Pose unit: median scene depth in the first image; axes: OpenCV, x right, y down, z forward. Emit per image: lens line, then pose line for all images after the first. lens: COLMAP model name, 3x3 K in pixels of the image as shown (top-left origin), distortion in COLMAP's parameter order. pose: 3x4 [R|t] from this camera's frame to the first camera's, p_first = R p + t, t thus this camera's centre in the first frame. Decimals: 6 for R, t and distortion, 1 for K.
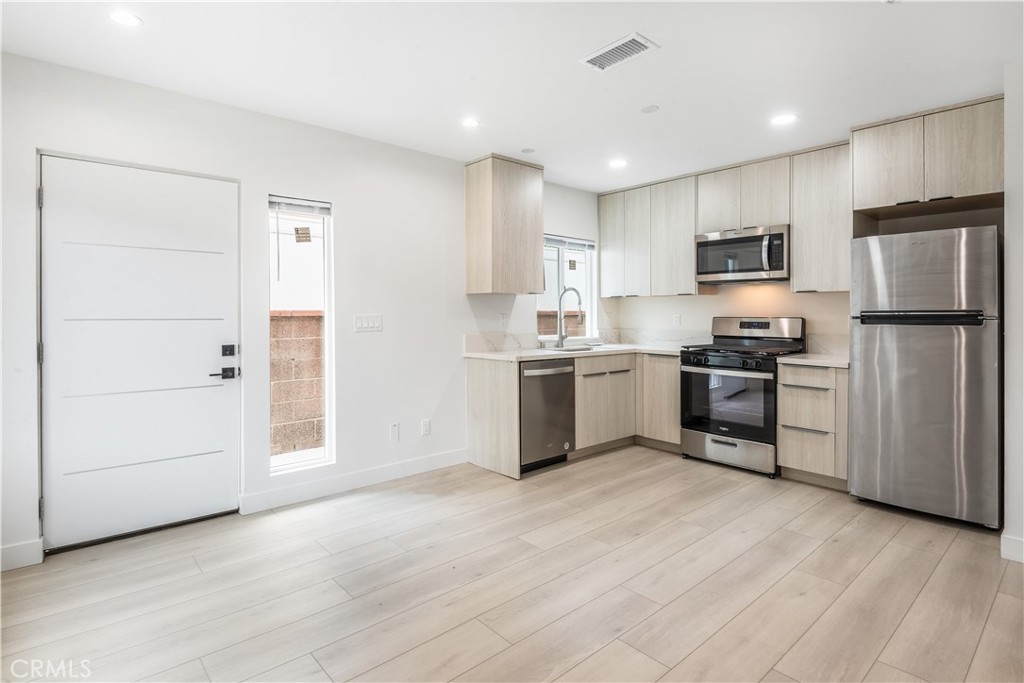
lens RADIAL K [[529.4, 0, 505.0], [0, 529.4, 309.2], [0, 0, 1]] dist [0.030284, -0.029044]
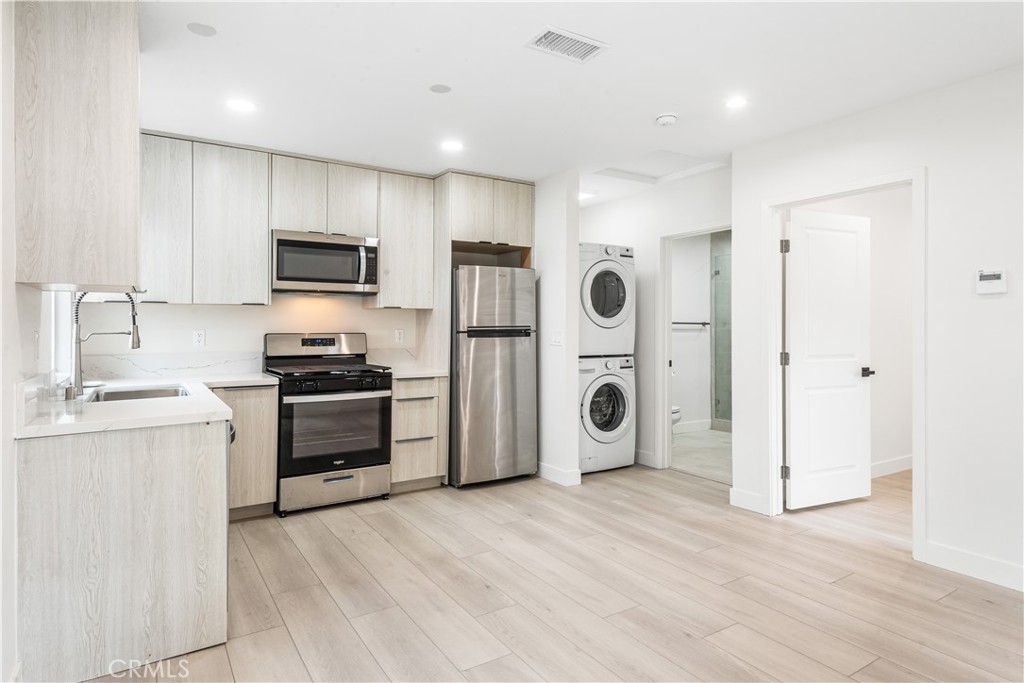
lens RADIAL K [[573.3, 0, 514.3], [0, 573.3, 317.1], [0, 0, 1]] dist [0.041052, 0.000201]
pose [[0.149260, 0.017779, 0.988638, -0.484682], [-0.005370, 0.999838, -0.017170, 0.003284], [-0.988783, -0.002746, 0.149332, 0.586199]]
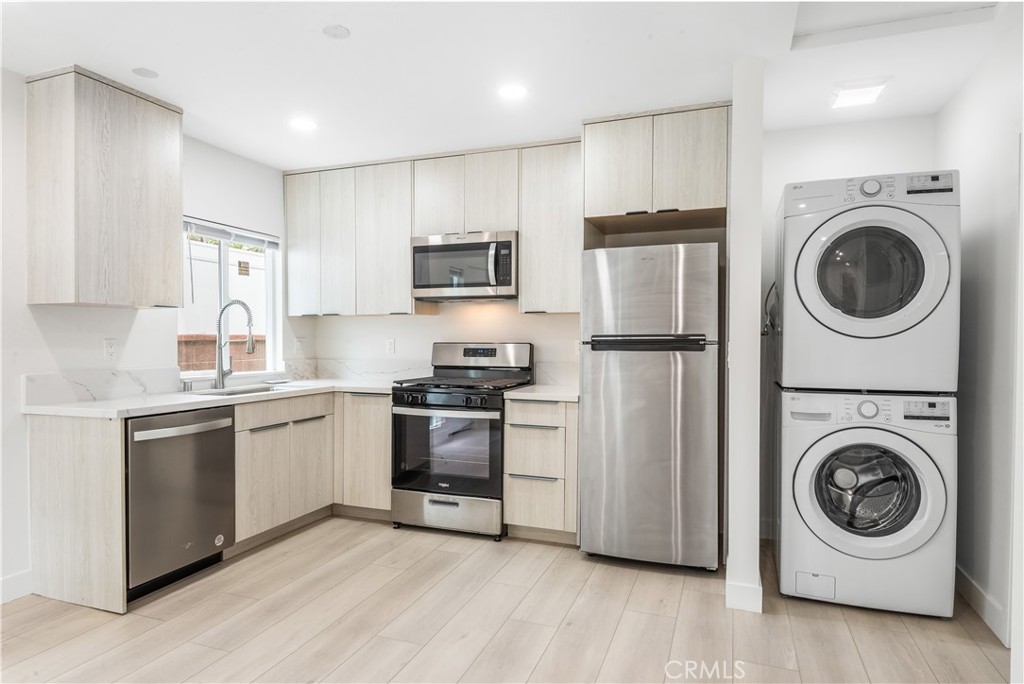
lens RADIAL K [[597.0, 0, 512.0], [0, 597.0, 342.0], [0, 0, 1]] dist [0.026814, -0.000677]
pose [[0.882655, -0.002705, 0.470013, 0.086711], [-0.003591, 0.999915, 0.012499, 0.002360], [-0.470007, -0.012720, 0.882571, 0.178252]]
